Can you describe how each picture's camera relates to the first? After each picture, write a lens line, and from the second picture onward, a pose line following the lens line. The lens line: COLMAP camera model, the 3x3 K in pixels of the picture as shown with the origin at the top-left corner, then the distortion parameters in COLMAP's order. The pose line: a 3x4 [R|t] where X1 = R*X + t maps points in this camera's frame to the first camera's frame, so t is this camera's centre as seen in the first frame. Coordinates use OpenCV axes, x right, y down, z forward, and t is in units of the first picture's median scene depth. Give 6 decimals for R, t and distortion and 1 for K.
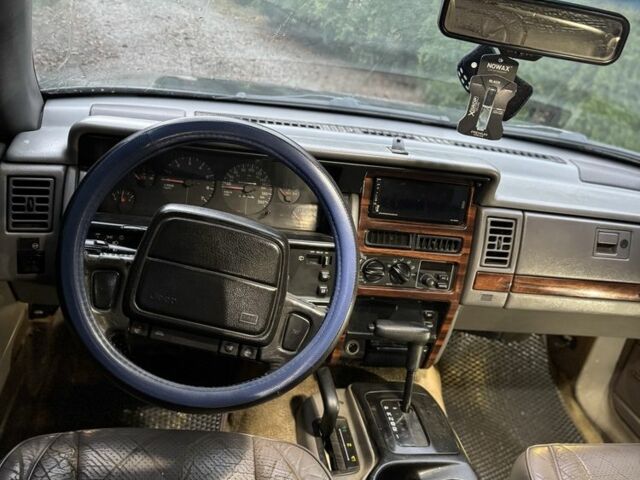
lens RADIAL K [[578.0, 0, 320.0], [0, 578.0, 240.0], [0, 0, 1]] dist [-0.002428, -0.003231]
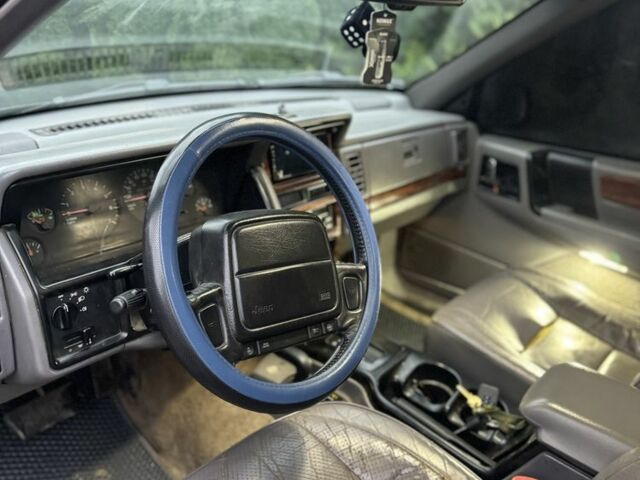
lens RADIAL K [[578.0, 0, 320.0], [0, 578.0, 240.0], [0, 0, 1]] dist [-0.002428, -0.003231]
pose [[0.754264, -0.349847, 0.555602, -0.483146], [0.314081, 0.935370, 0.162592, -0.092234], [-0.576575, 0.051866, 0.815396, 0.112323]]
